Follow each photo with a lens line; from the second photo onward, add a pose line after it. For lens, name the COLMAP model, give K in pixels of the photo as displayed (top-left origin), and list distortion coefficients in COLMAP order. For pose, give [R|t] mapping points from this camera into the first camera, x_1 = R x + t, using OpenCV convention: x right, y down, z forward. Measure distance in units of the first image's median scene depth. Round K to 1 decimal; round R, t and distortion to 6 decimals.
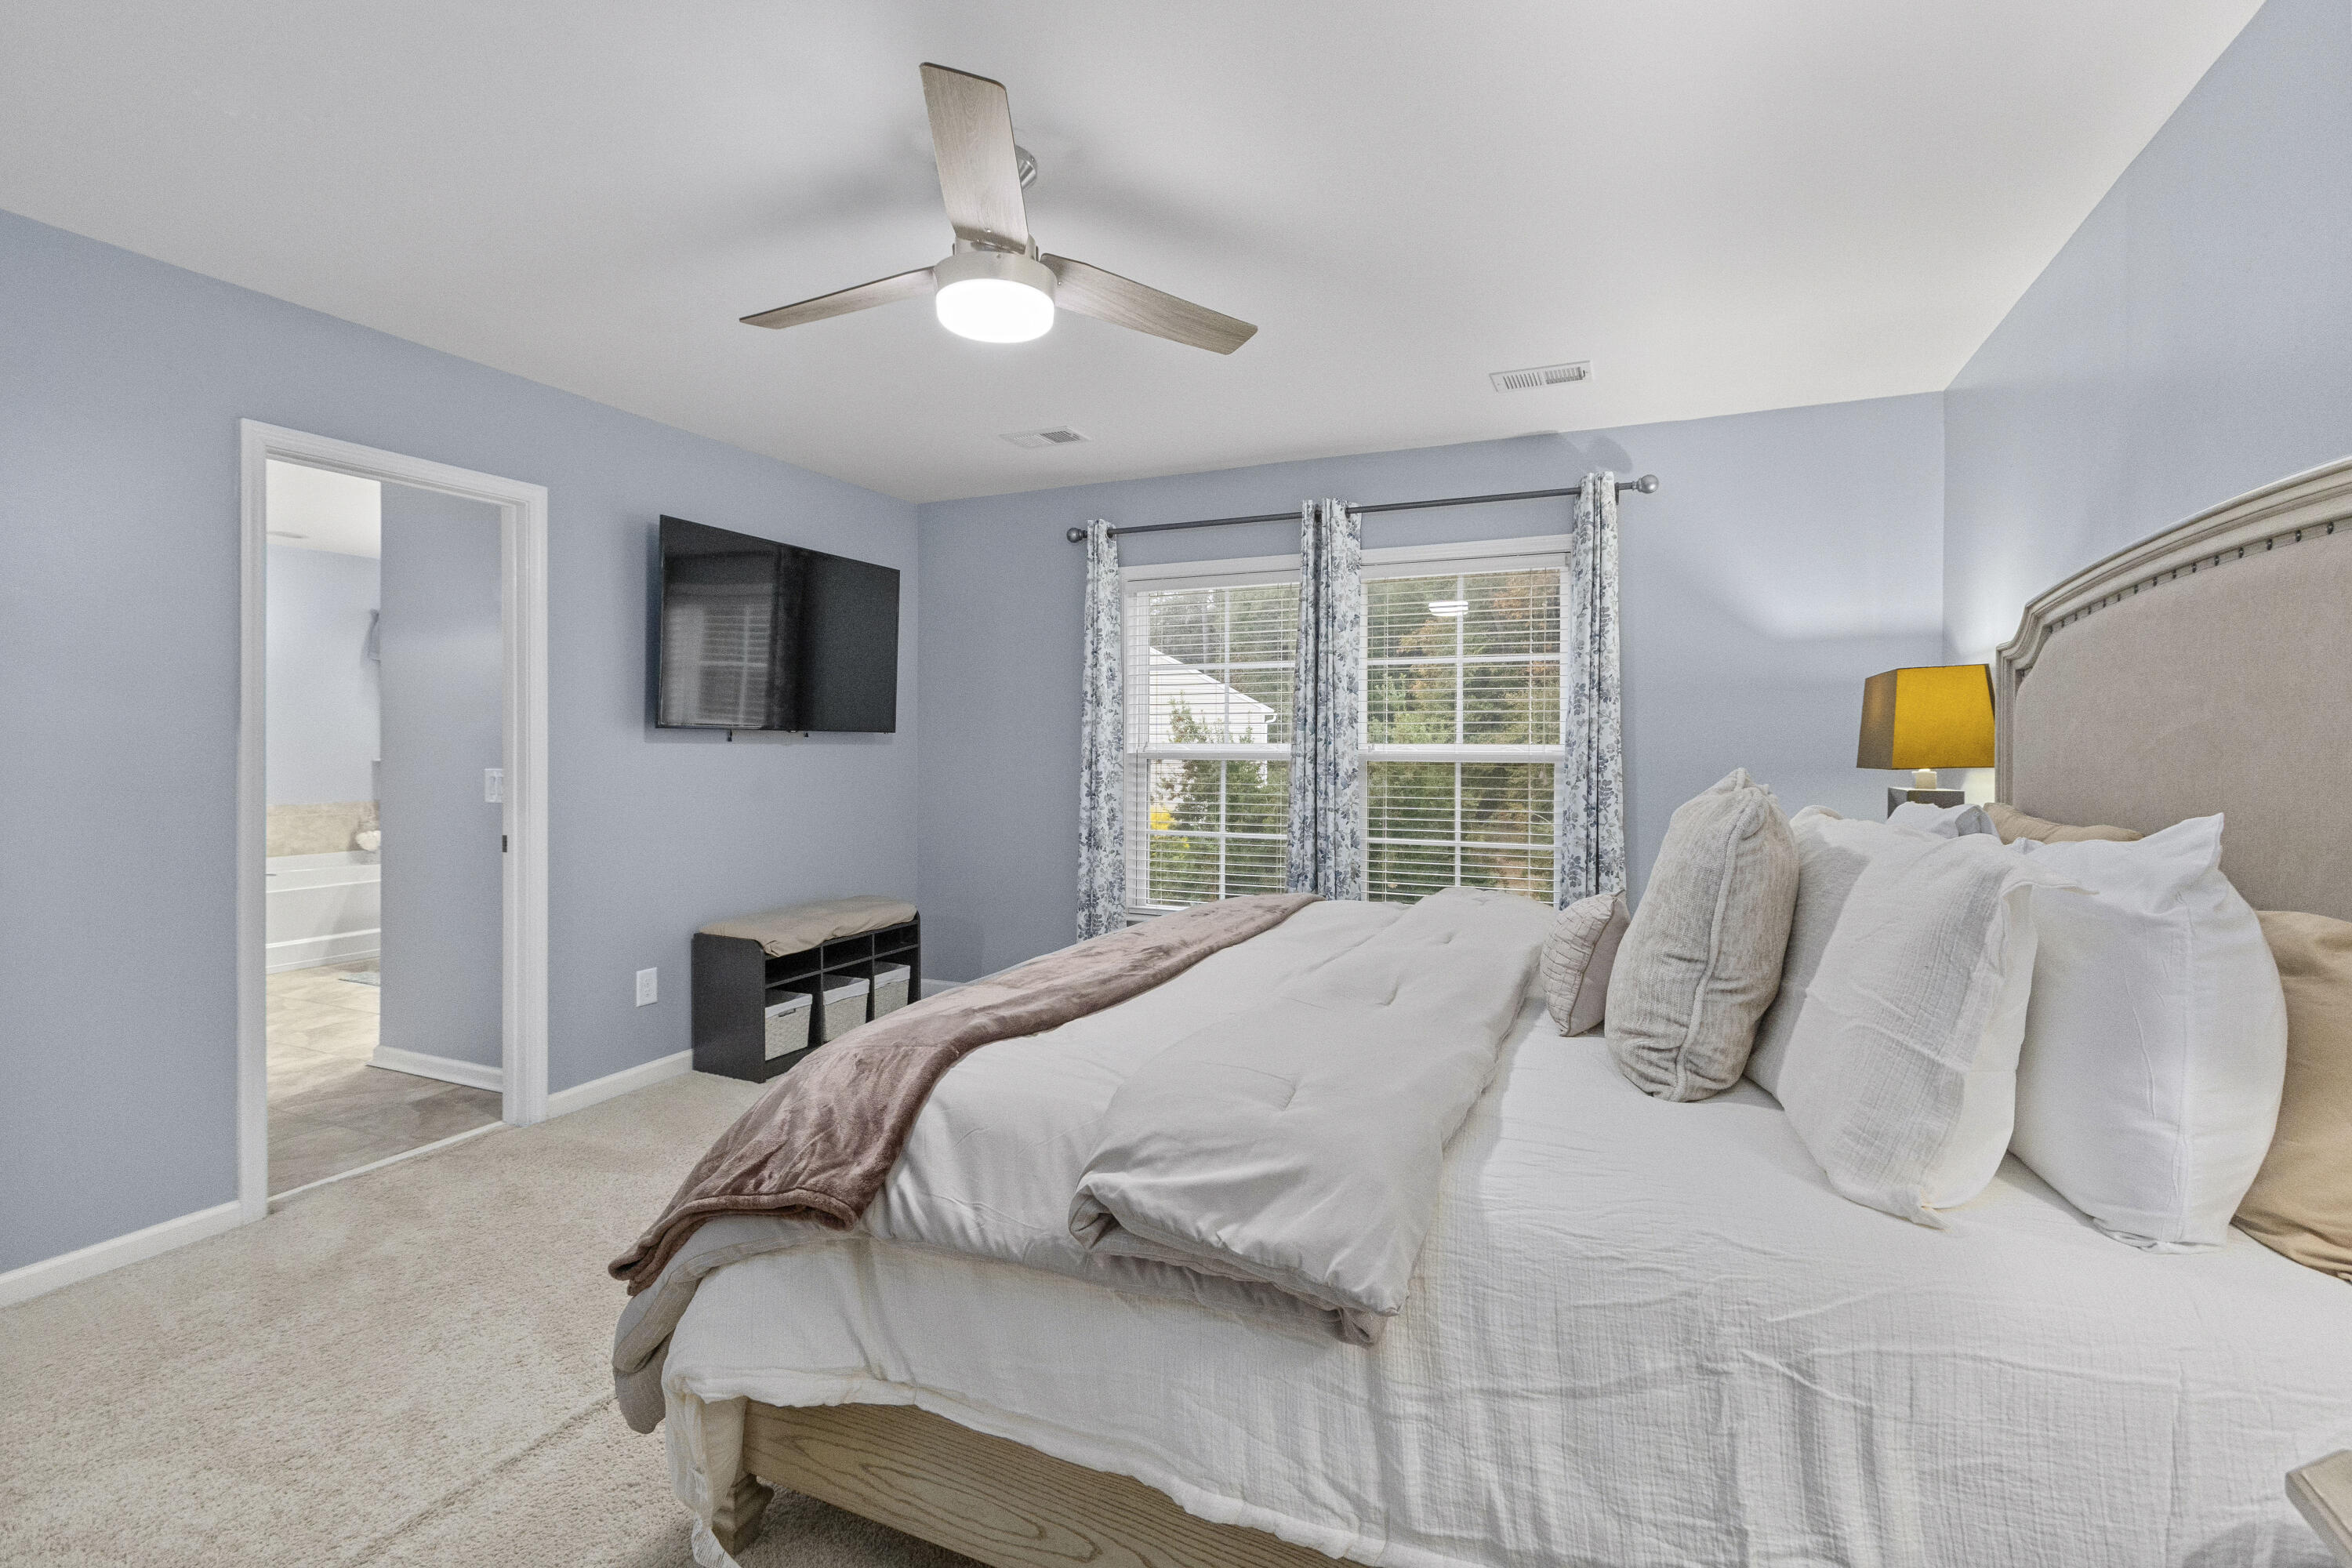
lens RADIAL K [[1070.9, 0, 1171.5], [0, 1070.9, 773.8], [0, 0, 1]] dist [0.004974, -0.002356]
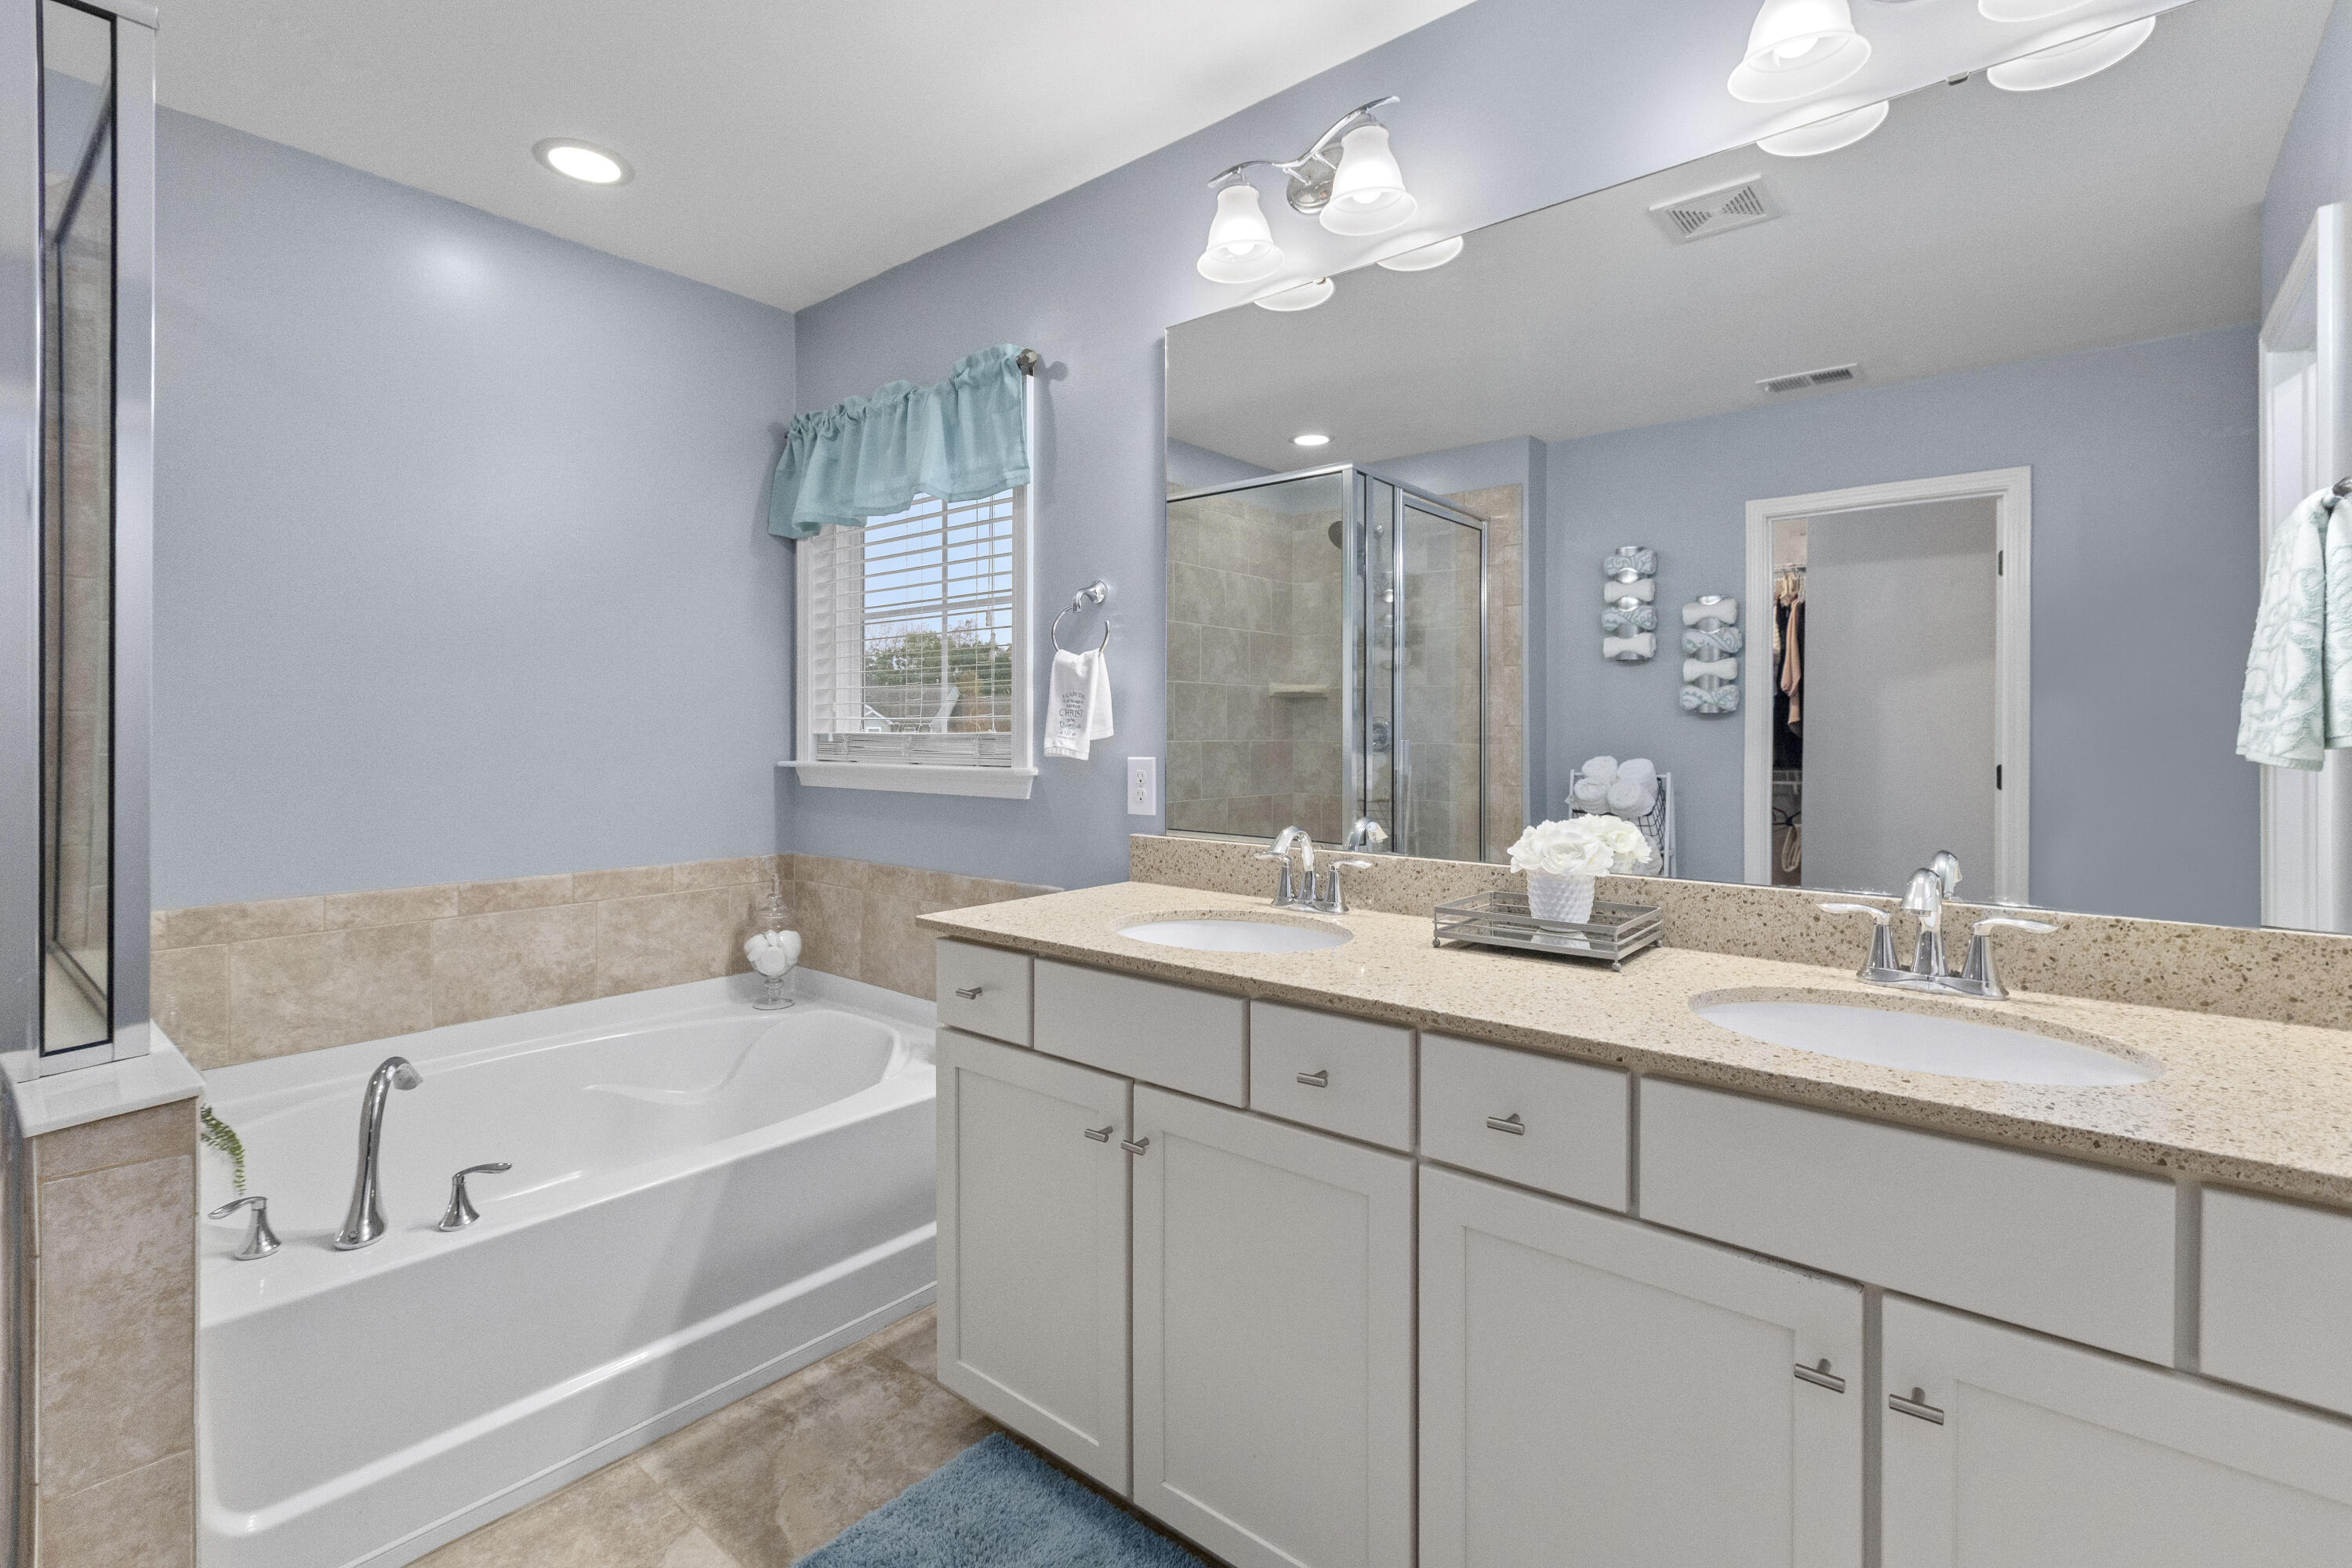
lens RADIAL K [[1070.9, 0, 1176.0], [0, 1070.9, 759.5], [0, 0, 1]] dist [0.004974, -0.002356]
pose [[0.964326, 0.001295, -0.264716, -0.483162], [-0.000919, 0.999998, 0.001544, -0.016475], [0.264717, -0.001246, 0.964325, 0.636997]]
